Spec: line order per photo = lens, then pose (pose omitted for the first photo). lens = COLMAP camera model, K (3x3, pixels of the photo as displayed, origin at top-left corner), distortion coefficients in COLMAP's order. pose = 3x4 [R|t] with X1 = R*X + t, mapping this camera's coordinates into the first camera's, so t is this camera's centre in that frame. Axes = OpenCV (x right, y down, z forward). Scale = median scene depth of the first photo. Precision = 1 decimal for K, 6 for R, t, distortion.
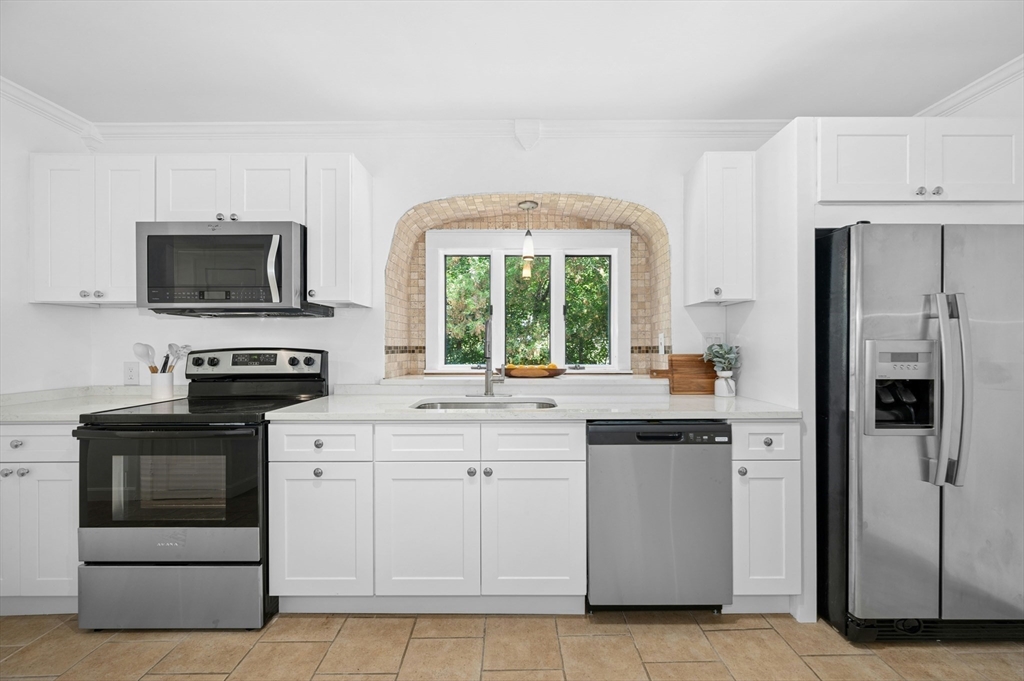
lens RADIAL K [[405.8, 0, 512.0], [0, 405.8, 340.5], [0, 0, 1]] dist [-0.001172, -0.000162]
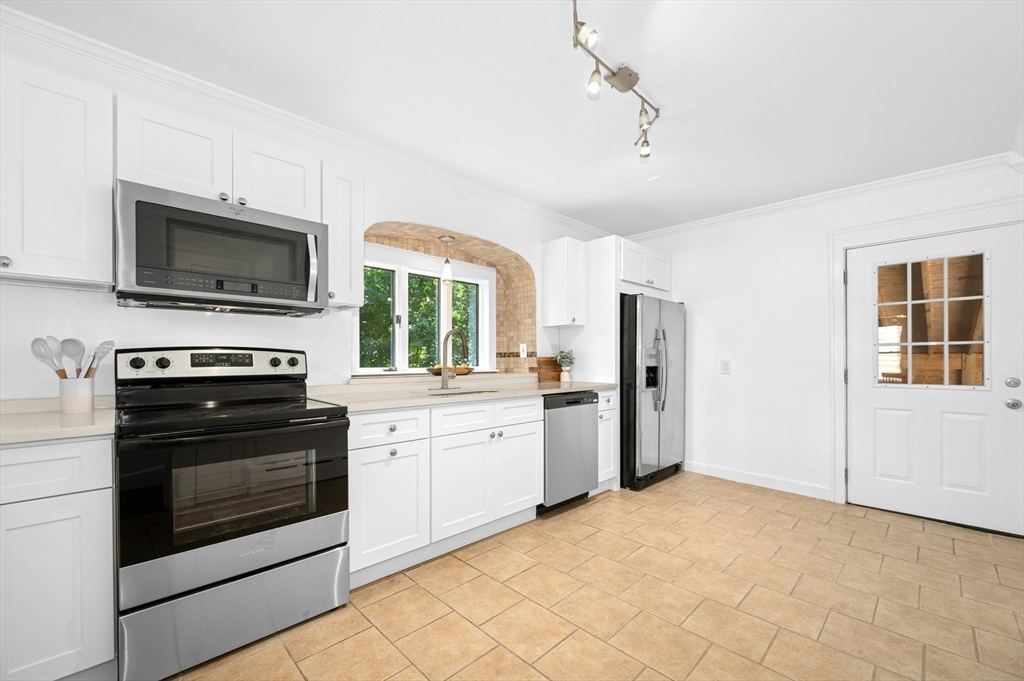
lens RADIAL K [[413.4, 0, 520.5], [0, 413.4, 353.7], [0, 0, 1]] dist [-0.001285, -0.000155]
pose [[0.712324, 0.010871, 0.701766, -0.858826], [-0.010275, 0.999934, -0.005059, 0.033147], [-0.701775, -0.003607, 0.712389, -0.091849]]
